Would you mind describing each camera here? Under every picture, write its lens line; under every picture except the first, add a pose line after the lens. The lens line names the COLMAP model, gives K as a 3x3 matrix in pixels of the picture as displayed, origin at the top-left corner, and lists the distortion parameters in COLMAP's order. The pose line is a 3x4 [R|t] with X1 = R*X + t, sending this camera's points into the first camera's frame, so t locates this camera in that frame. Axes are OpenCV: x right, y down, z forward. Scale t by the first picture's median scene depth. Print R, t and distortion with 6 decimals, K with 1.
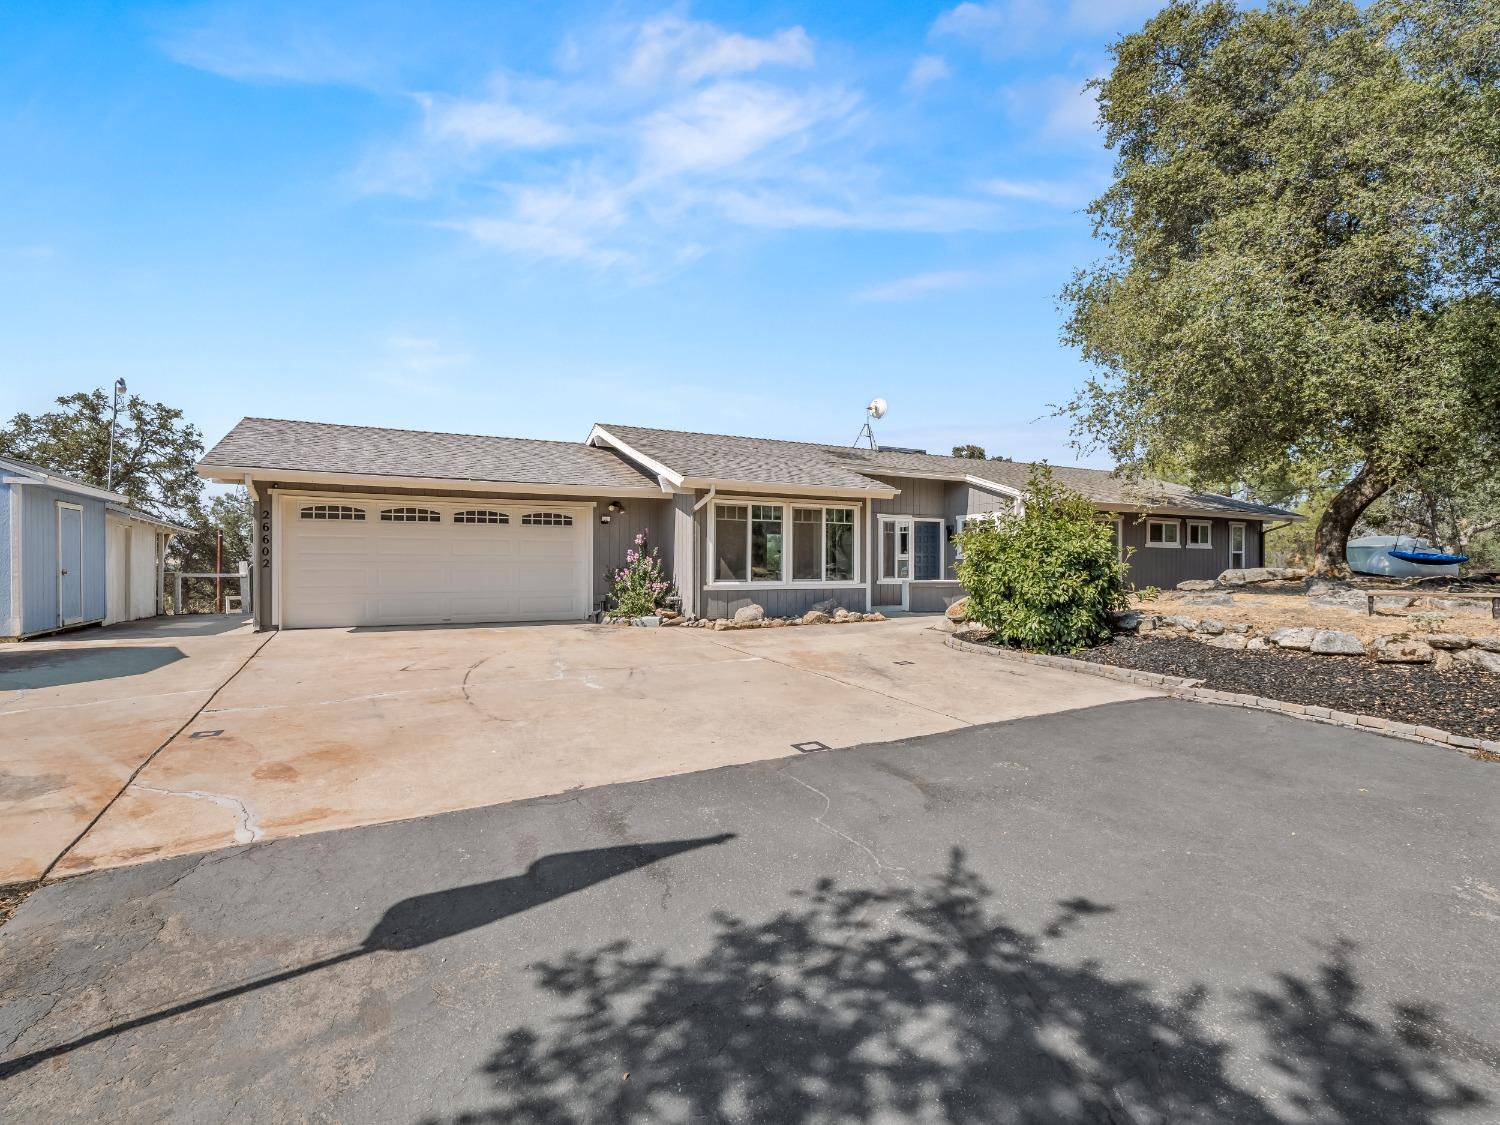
lens RADIAL K [[714.1, 0, 750.8], [0, 714.1, 564.8], [0, 0, 1]] dist [-0.016254, 0.000132]
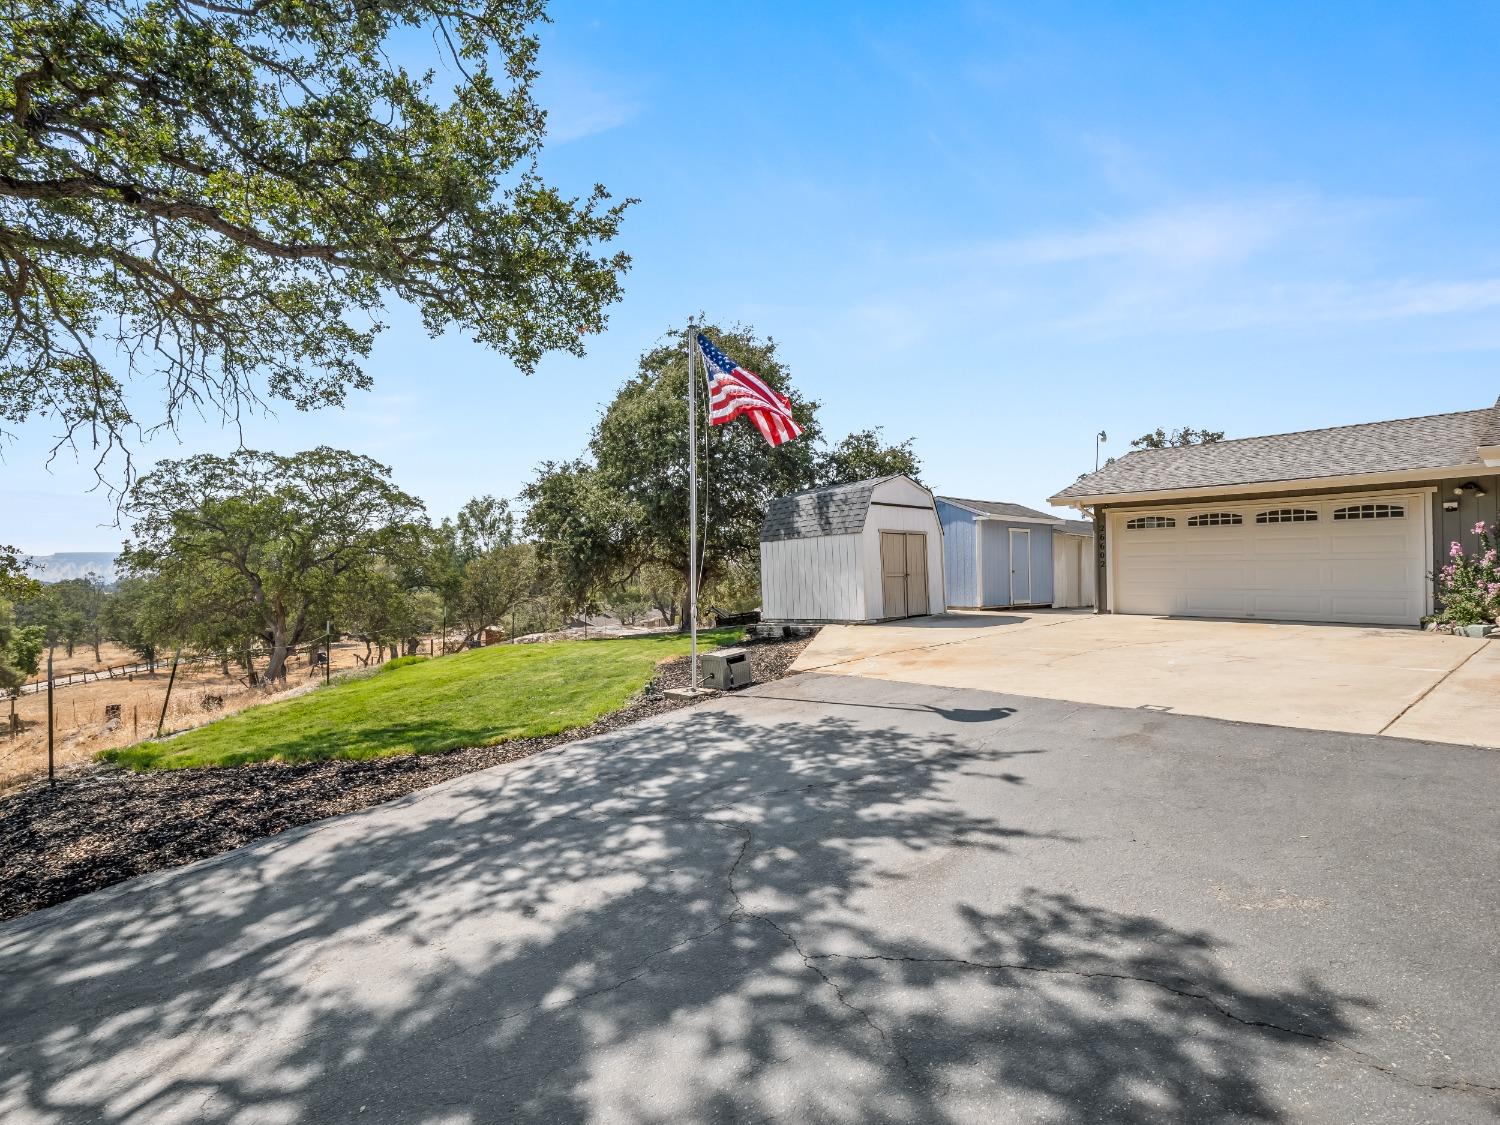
lens RADIAL K [[714.1, 0, 749.5], [0, 714.1, 565.4], [0, 0, 1]] dist [-0.016254, 0.000132]
pose [[0.230286, -0.011955, -0.973050, 0.436829], [0.003643, 0.999928, -0.011423, 0.012222], [0.973116, -0.000914, 0.230313, 0.030036]]
